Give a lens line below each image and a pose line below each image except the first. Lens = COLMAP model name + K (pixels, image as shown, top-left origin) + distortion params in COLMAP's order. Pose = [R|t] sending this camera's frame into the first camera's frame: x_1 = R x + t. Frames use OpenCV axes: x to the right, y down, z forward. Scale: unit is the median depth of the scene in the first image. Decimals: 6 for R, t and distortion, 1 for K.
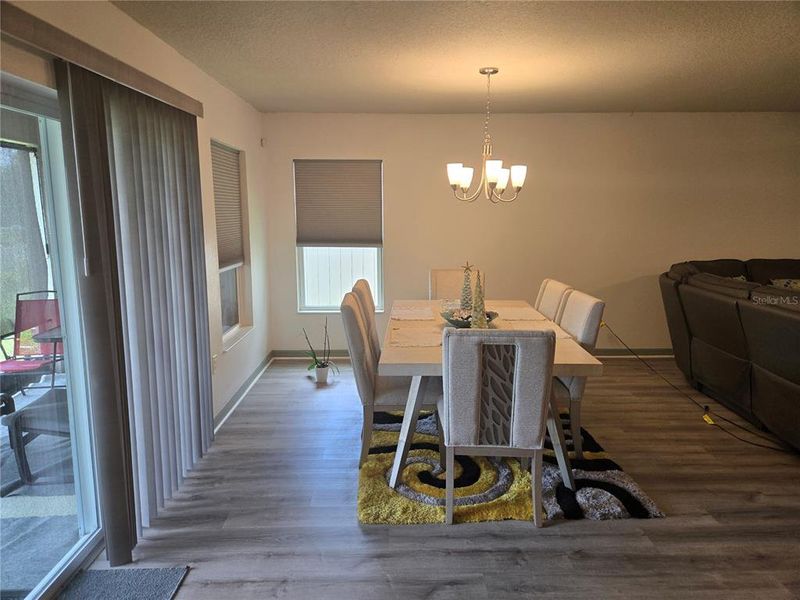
lens RADIAL K [[535.4, 0, 400.7], [0, 535.4, 298.0], [0, 0, 1]] dist [0.029072, -0.011991]
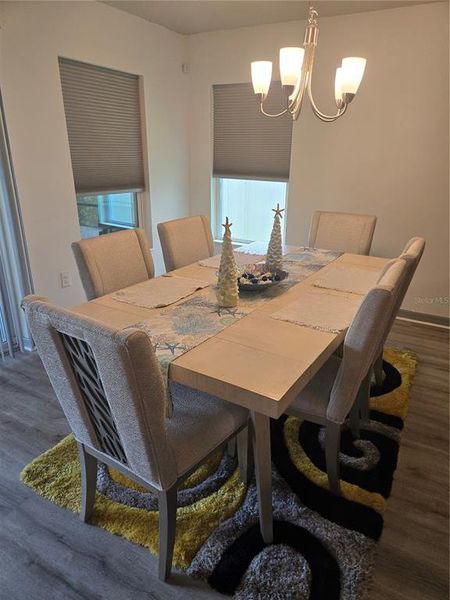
lens RADIAL K [[401.6, 0, 230.2], [0, 401.6, 307.8], [0, 0, 1]] dist [0.029072, -0.011991]
pose [[0.864465, 0.198947, -0.461649, 0.388763], [-0.099916, 0.968031, 0.230073, -0.052733], [0.492663, -0.152764, 0.856707, 0.469764]]
